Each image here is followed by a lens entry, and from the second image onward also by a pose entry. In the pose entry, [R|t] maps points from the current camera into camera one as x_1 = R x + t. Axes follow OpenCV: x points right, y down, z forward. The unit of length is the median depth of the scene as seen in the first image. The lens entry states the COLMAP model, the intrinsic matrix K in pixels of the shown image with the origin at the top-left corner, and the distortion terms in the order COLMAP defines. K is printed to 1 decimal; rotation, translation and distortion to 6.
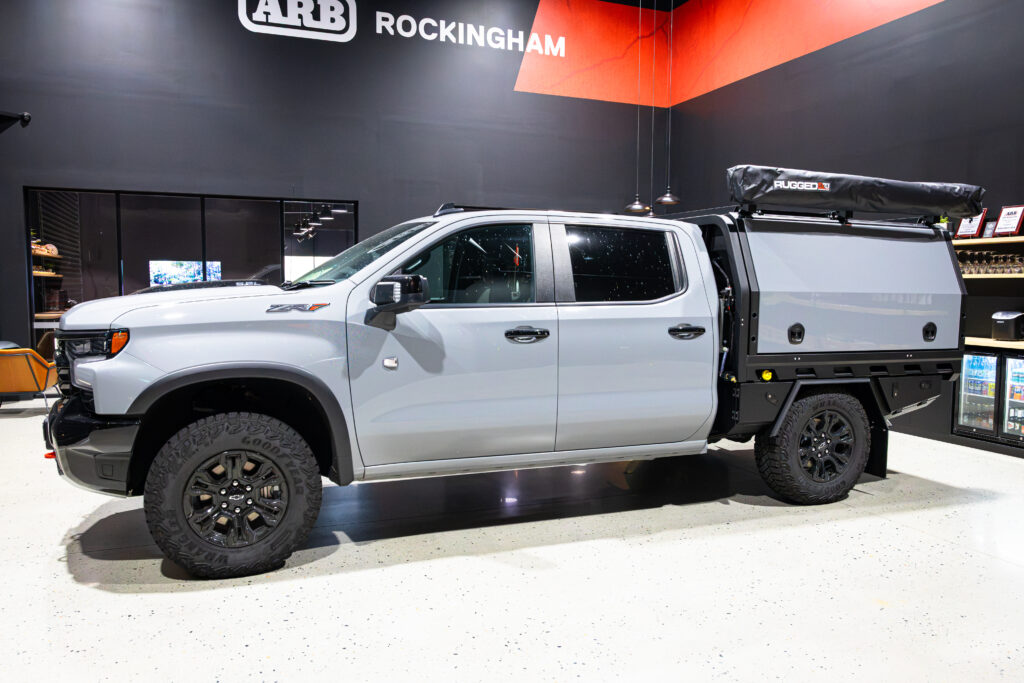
lens RADIAL K [[767.9, 0, 512.0], [0, 767.9, 341.5], [0, 0, 1]] dist [-0.011883, 0.007552]
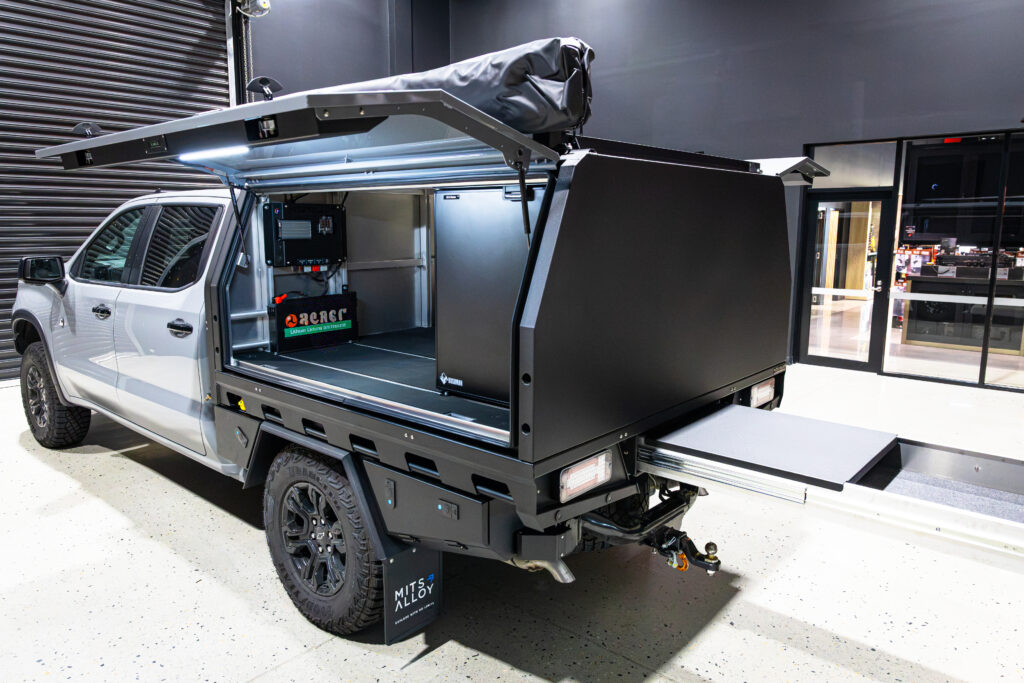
lens RADIAL K [[700.3, 0, 491.9], [0, 700.3, 331.5], [0, 0, 1]] dist [0.002496, -0.000014]
pose [[0.443471, 0.125850, -0.887409, 1.020272], [-0.062034, 0.992029, 0.109686, -0.110486], [0.894139, 0.006407, 0.447743, 0.922015]]
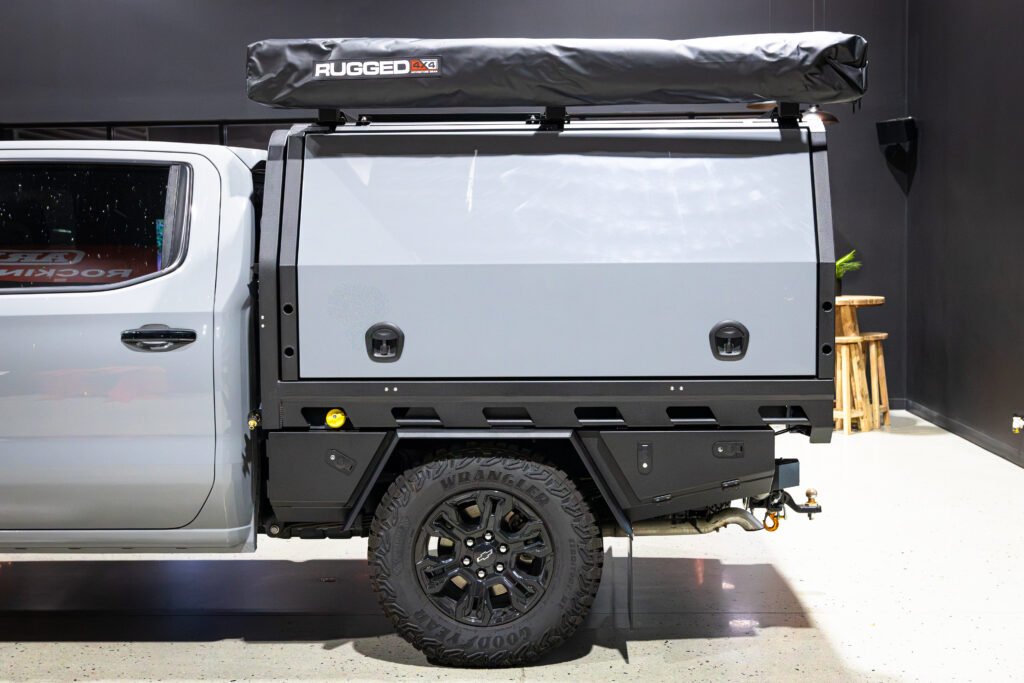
lens RADIAL K [[1302.9, 0, 534.8], [0, 1302.9, 325.3], [0, 0, 1]] dist [-0.005767, -0.009183]
pose [[0.918861, 0.003262, -0.394568, 0.837888], [-0.008657, 0.999892, -0.011893, -0.012638], [0.394486, 0.014344, 0.918790, 0.203977]]
